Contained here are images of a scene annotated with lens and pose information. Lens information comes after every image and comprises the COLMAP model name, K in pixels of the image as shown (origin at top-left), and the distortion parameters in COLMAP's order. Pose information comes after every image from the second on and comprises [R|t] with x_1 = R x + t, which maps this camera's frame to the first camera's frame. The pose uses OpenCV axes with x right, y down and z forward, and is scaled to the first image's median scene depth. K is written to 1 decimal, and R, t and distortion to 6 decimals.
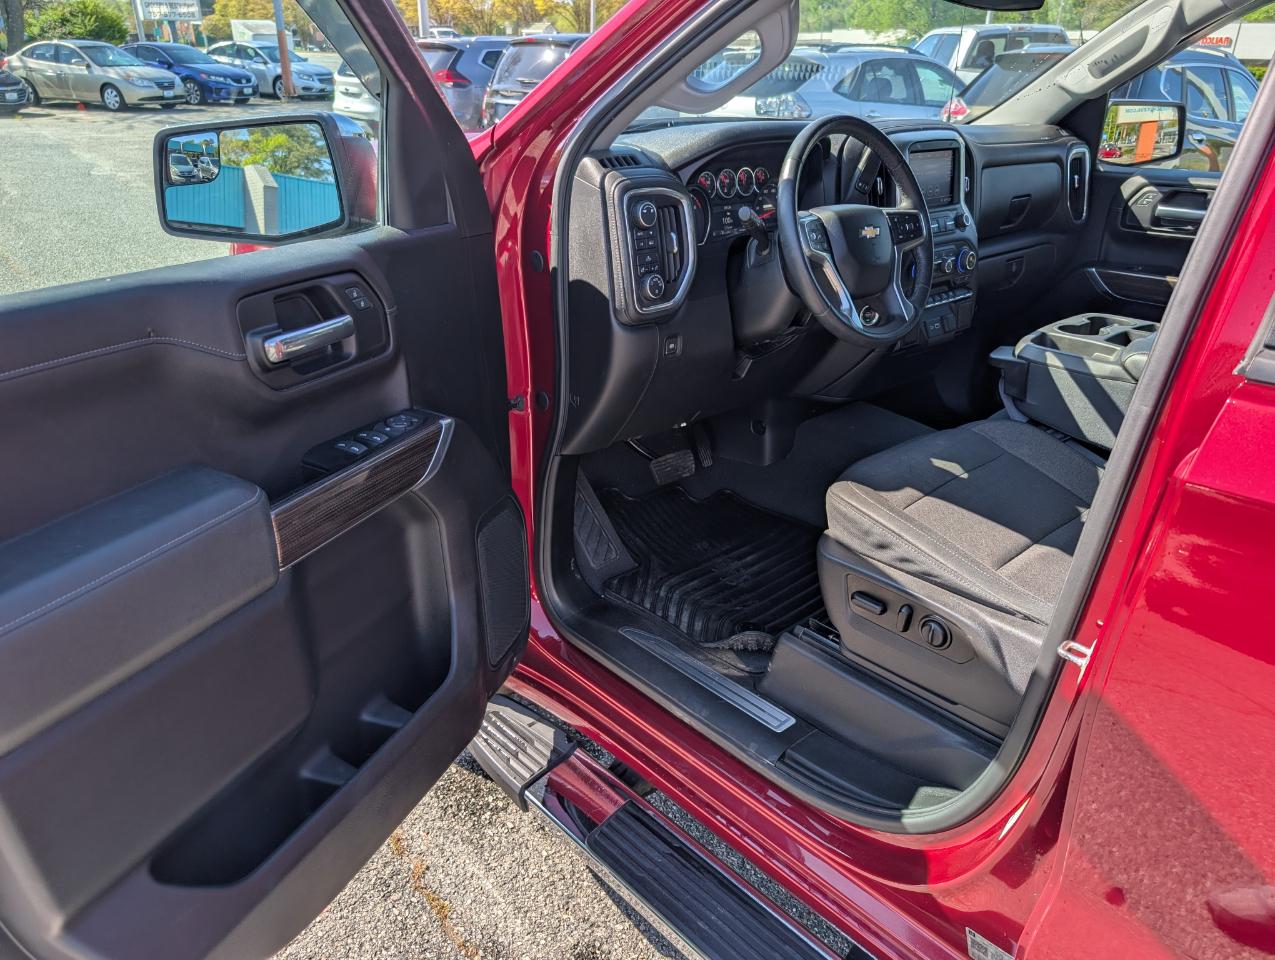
lens RADIAL K [[991.1, 0, 637.5], [0, 991.1, 480.0], [0, 0, 1]] dist [0.019716, -0.005574]
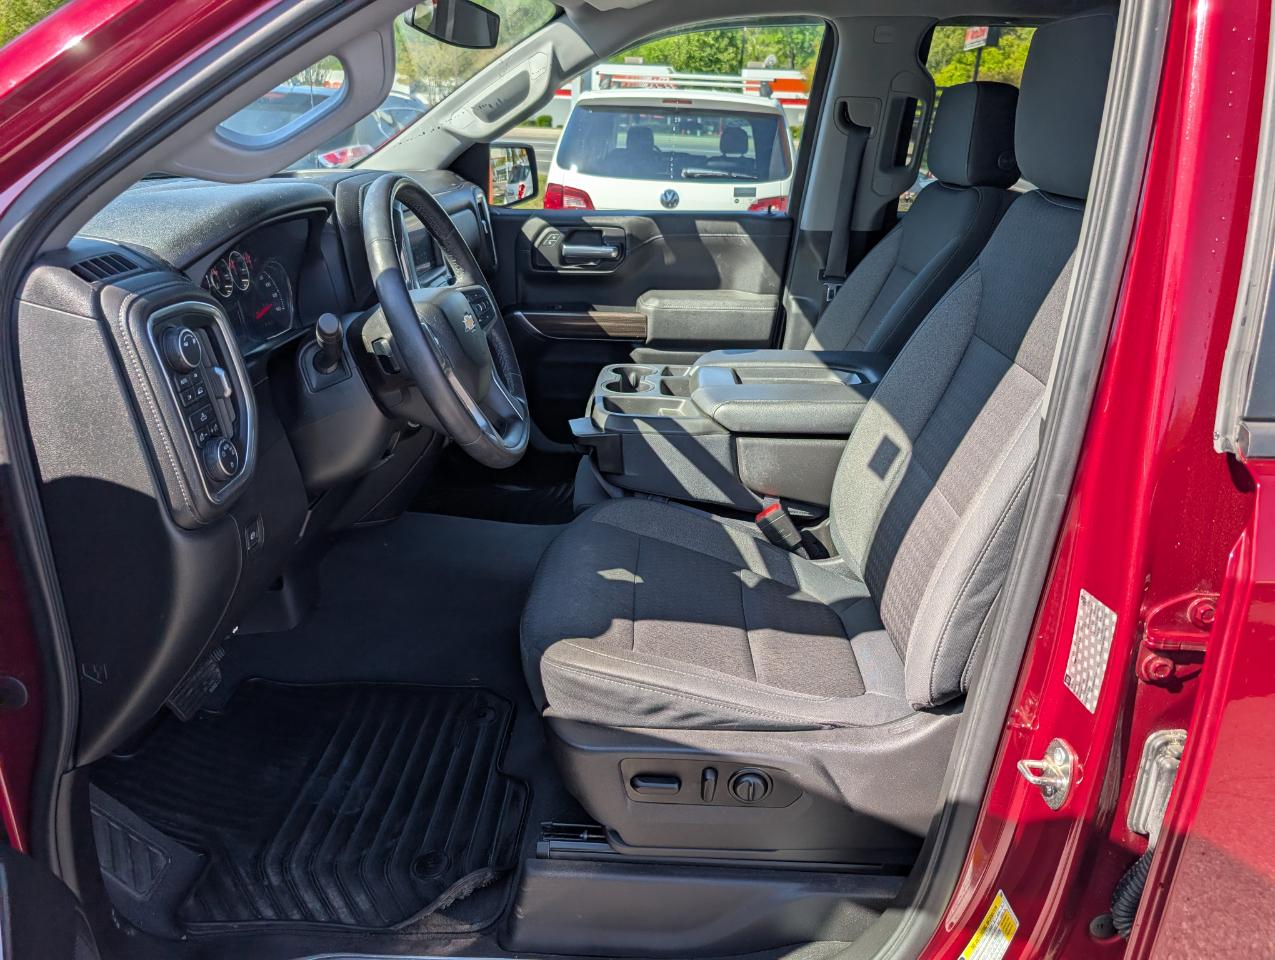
lens RADIAL K [[941.5, 0, 637.7], [0, 941.5, 457.0], [0, 0, 1]] dist [0.028966, 0.001222]
pose [[0.682035, -0.242849, 0.689821, -0.209875], [0.263720, 0.961462, 0.077736, -0.168816], [-0.682114, 0.128901, 0.719795, 0.385390]]
